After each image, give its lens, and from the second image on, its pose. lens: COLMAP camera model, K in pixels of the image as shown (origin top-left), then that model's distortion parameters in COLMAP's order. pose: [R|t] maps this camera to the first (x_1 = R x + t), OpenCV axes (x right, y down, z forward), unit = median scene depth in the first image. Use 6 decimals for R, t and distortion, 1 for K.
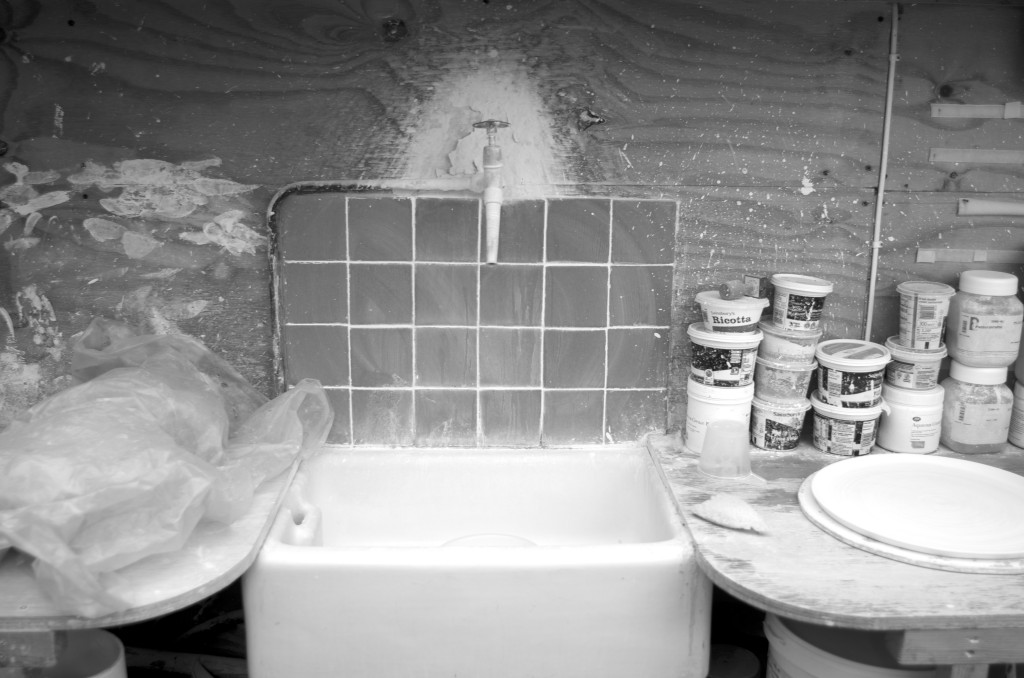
lens RADIAL K [[1056.8, 0, 515.8], [0, 1056.8, 337.8], [0, 0, 1]] dist [-0.073407, 0.000000]
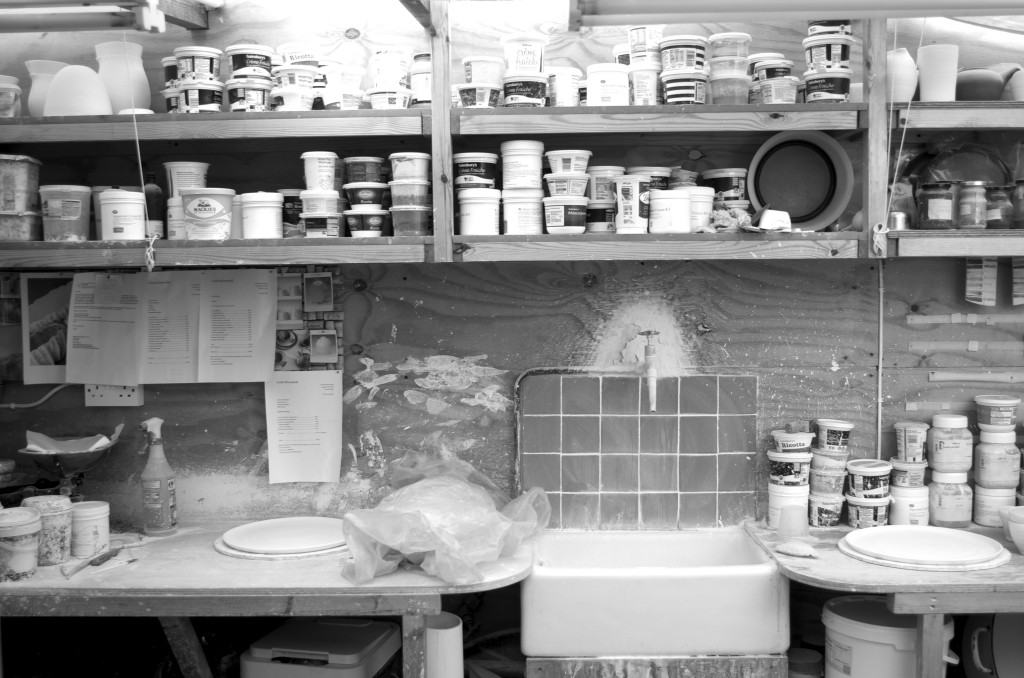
lens RADIAL K [[1056.8, 0, 511.6], [0, 1056.8, 342.1], [0, 0, 1]] dist [-0.073407, 0.000000]
pose [[0.997991, -0.015524, -0.061428, -0.134817], [0.003116, 0.980372, -0.197133, 0.147587], [0.063282, 0.196546, 0.978450, -0.683514]]
